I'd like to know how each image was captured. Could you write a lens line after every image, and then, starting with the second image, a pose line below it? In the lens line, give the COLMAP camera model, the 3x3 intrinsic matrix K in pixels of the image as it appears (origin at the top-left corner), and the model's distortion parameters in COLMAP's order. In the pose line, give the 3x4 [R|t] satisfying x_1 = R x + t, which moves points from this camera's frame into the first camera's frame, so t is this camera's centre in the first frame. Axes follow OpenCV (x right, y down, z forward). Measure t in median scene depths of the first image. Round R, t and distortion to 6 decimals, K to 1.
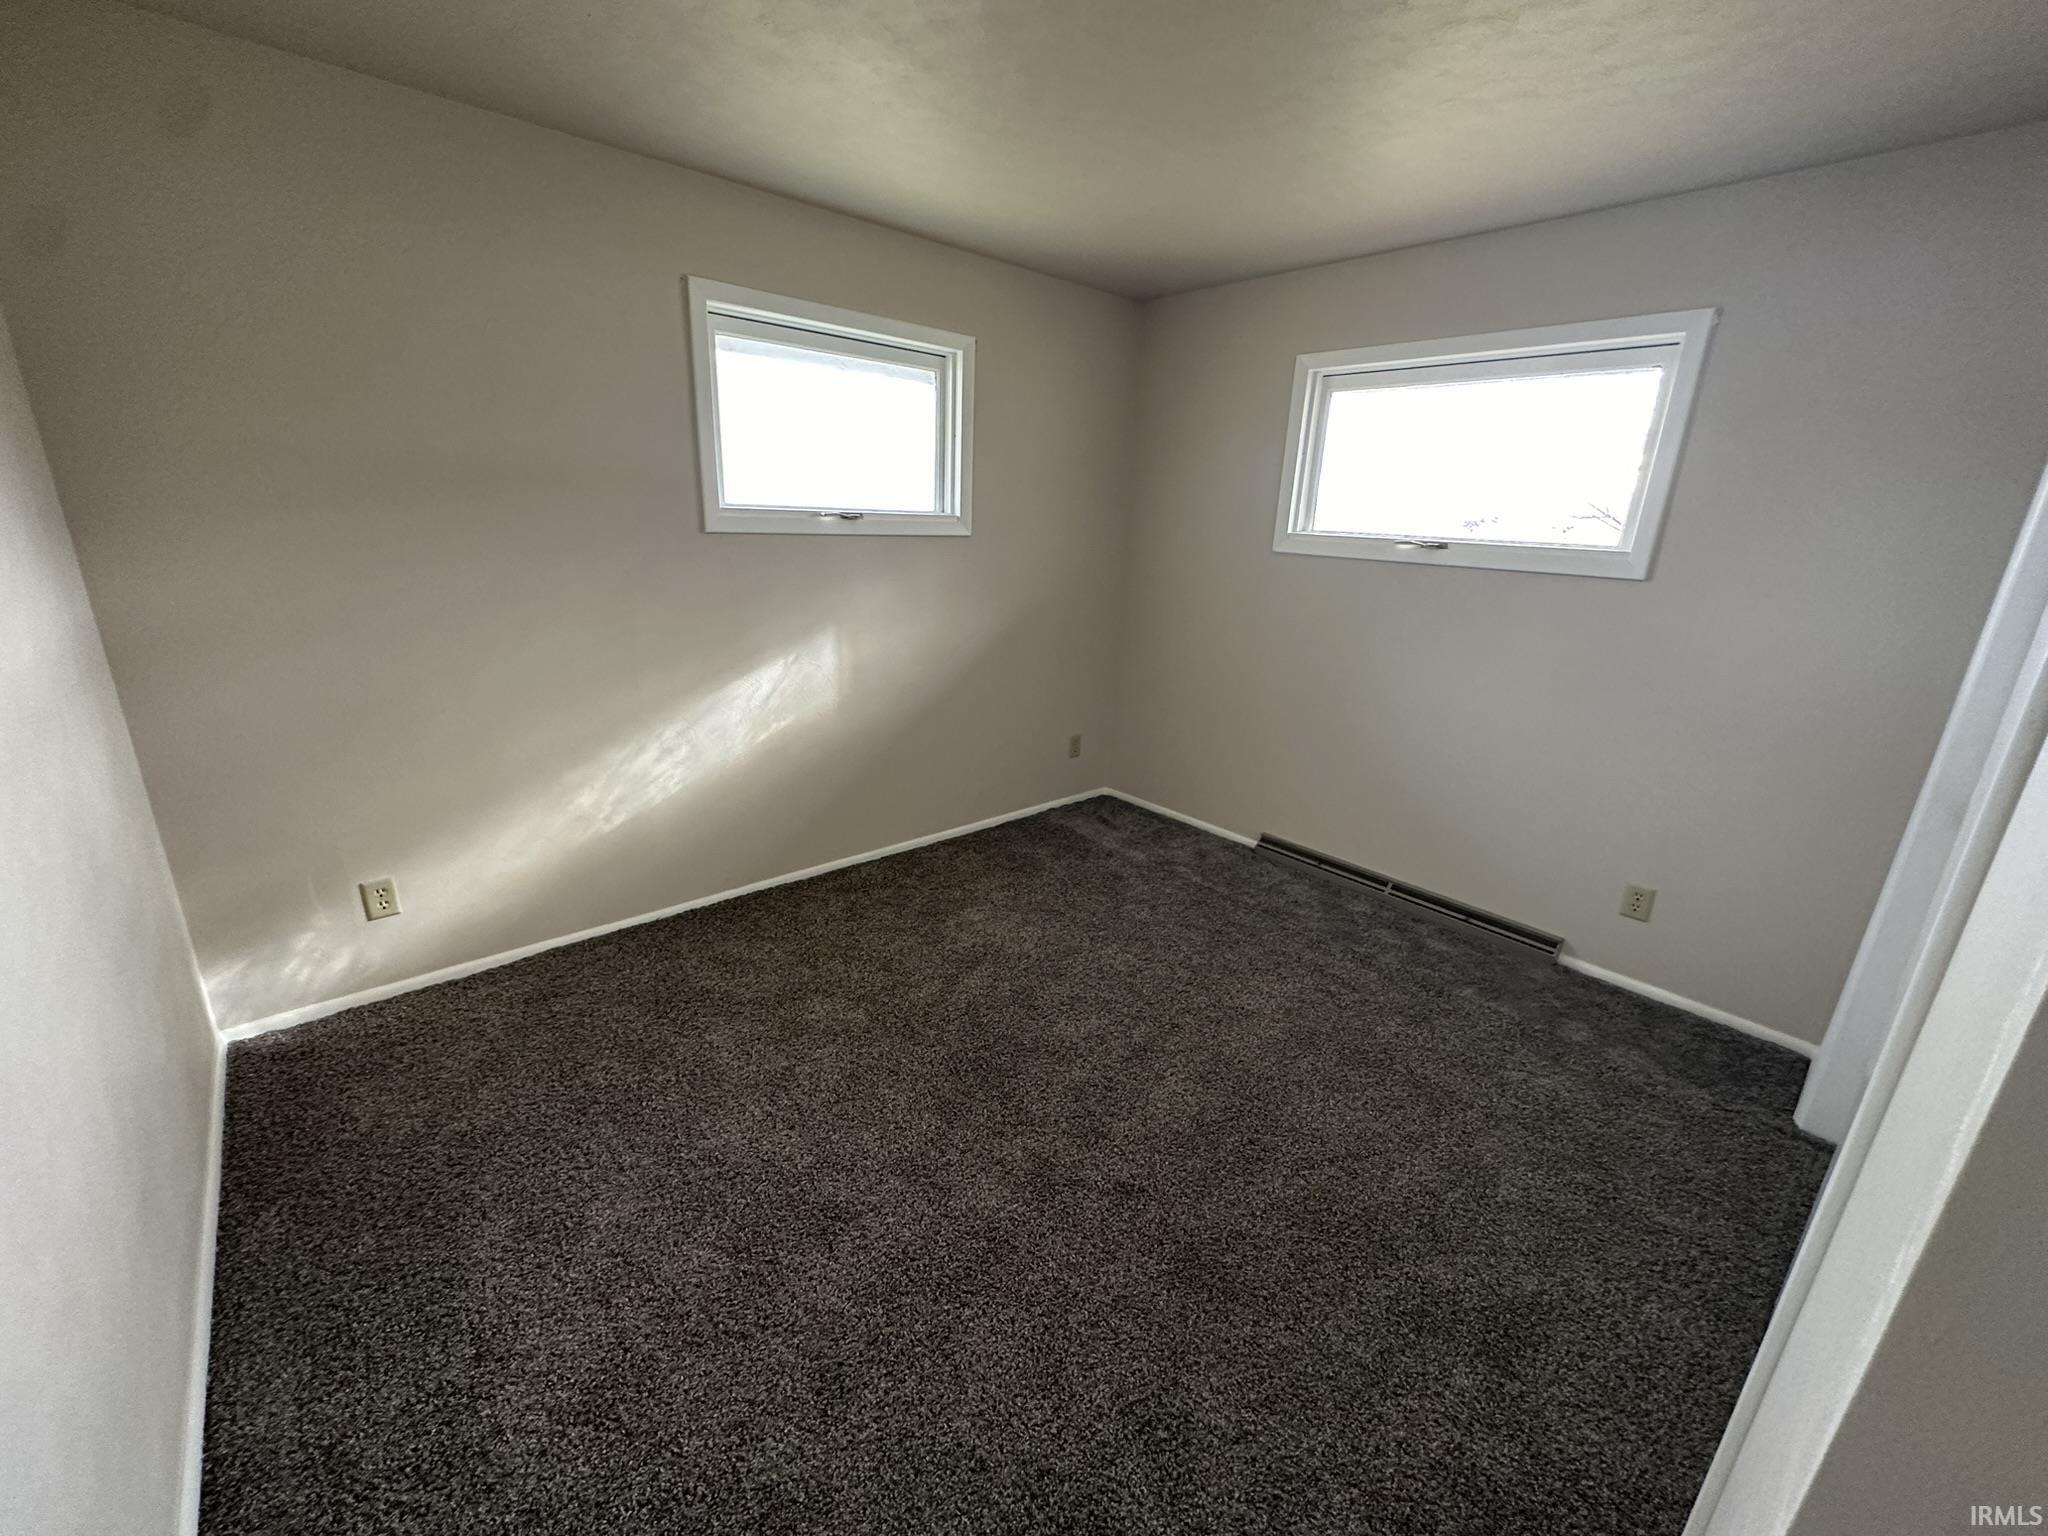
lens RADIAL K [[818.0, 0, 1018.7], [0, 818.0, 763.1], [0, 0, 1]] dist [-0.005725, 0.000054]
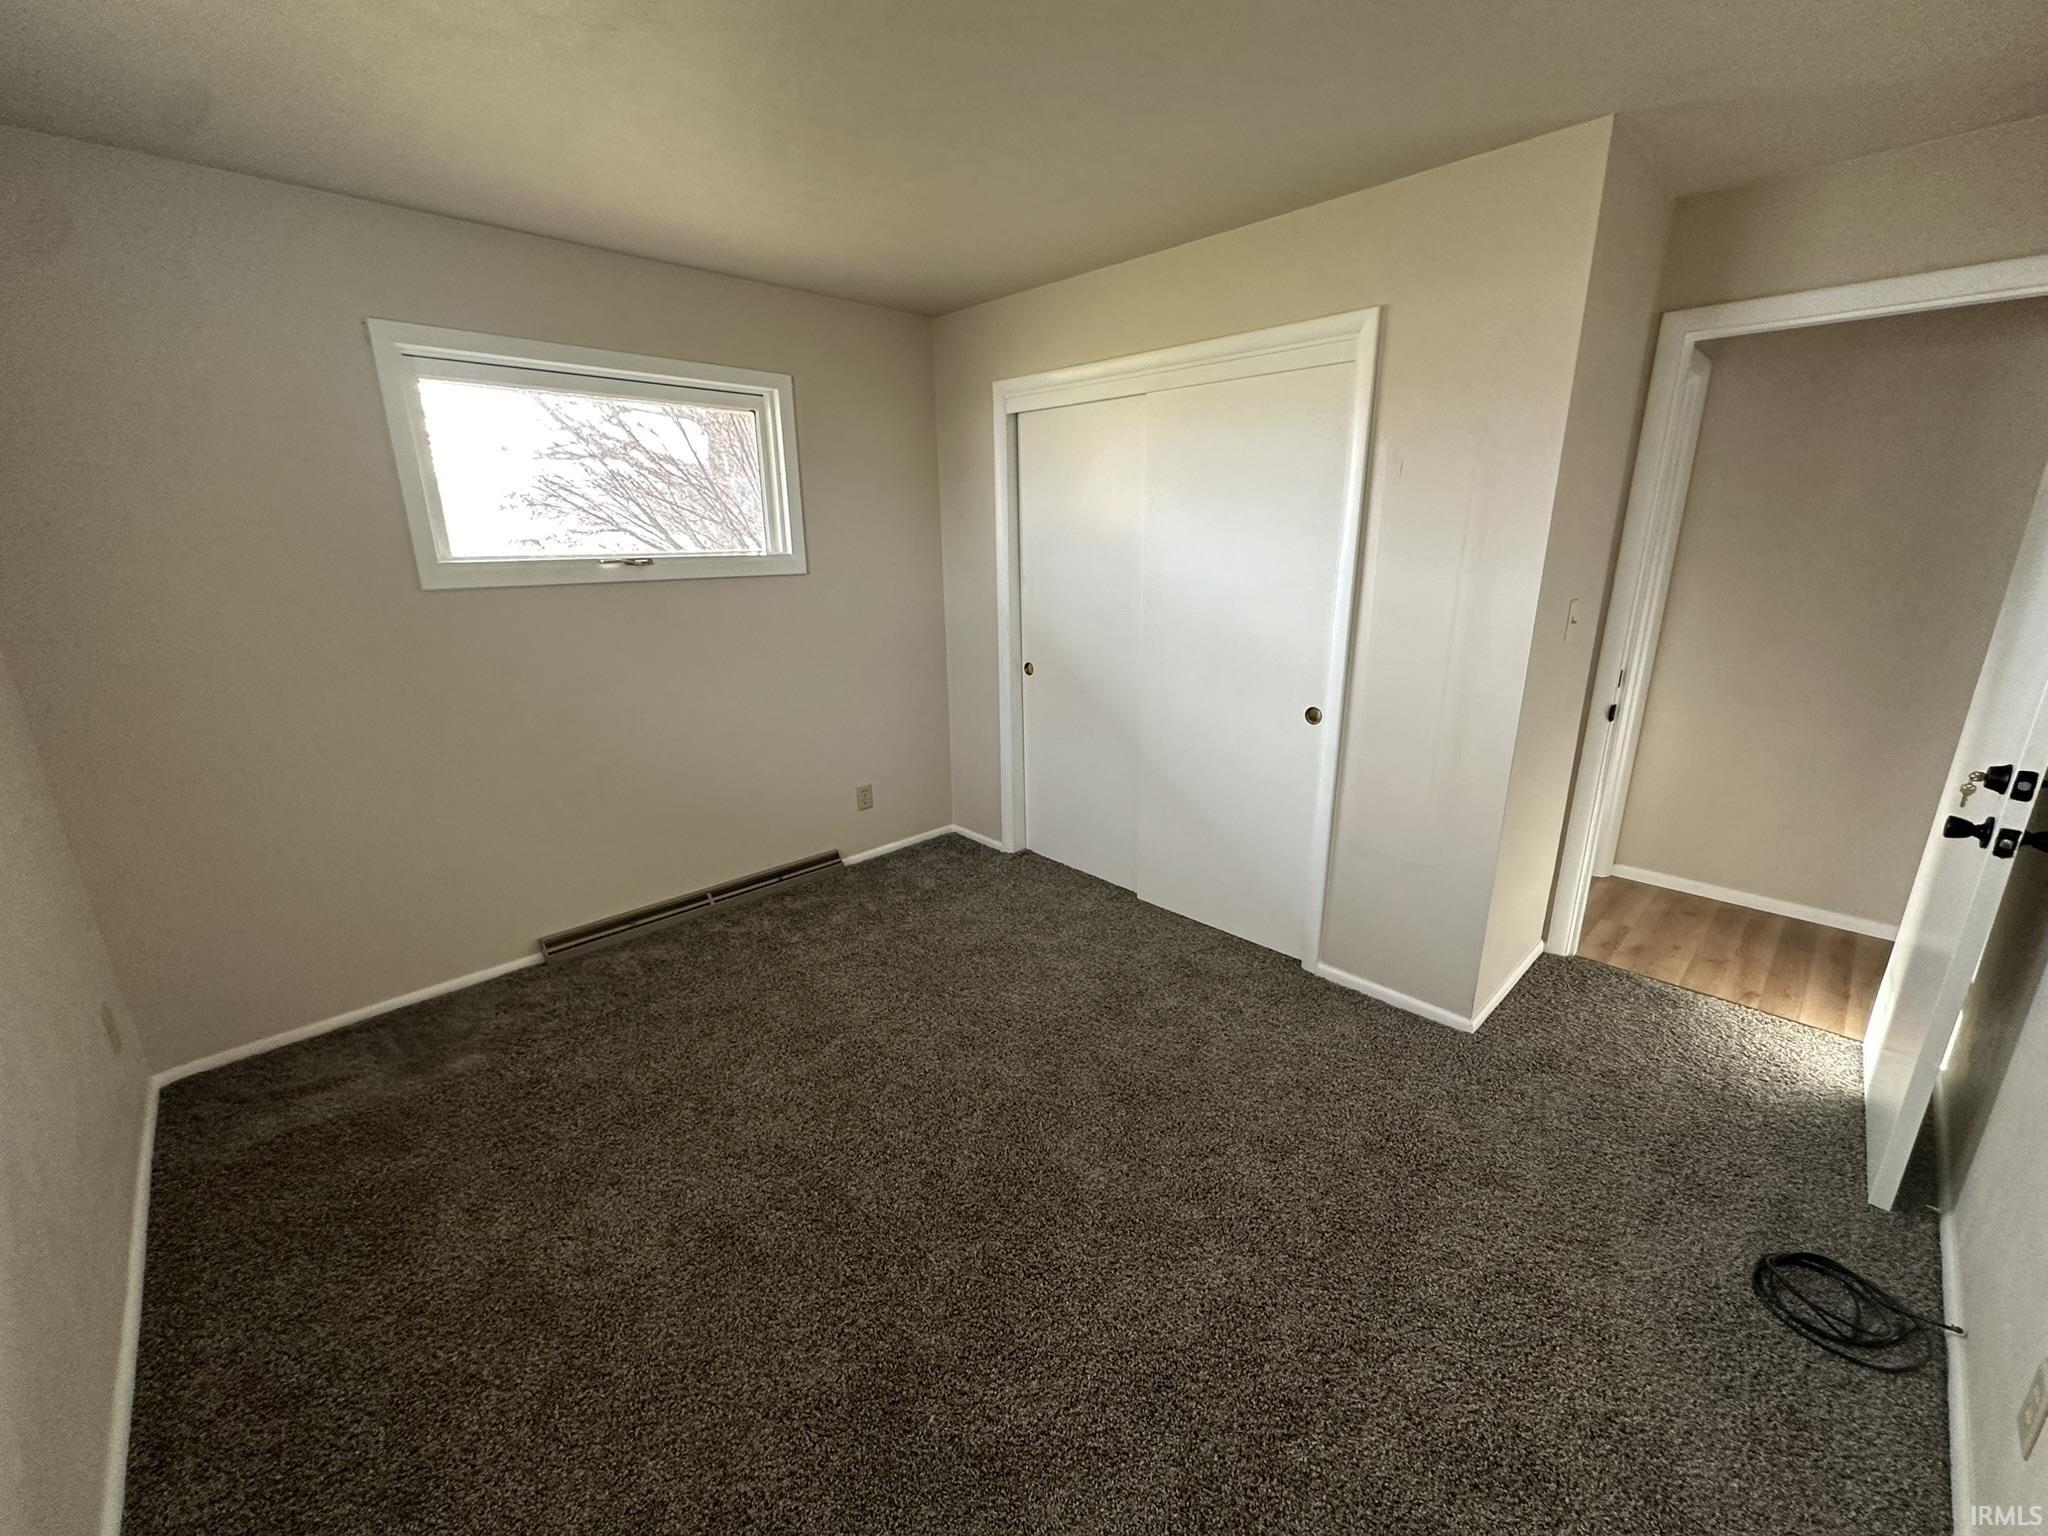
lens RADIAL K [[818.0, 0, 1030.2], [0, 818.0, 762.4], [0, 0, 1]] dist [-0.005725, 0.000054]
pose [[-0.052920, -0.301097, 0.952124, -0.482443], [0.306886, 0.902416, 0.302434, -0.183886], [-0.950274, 0.308199, 0.044647, 0.530675]]
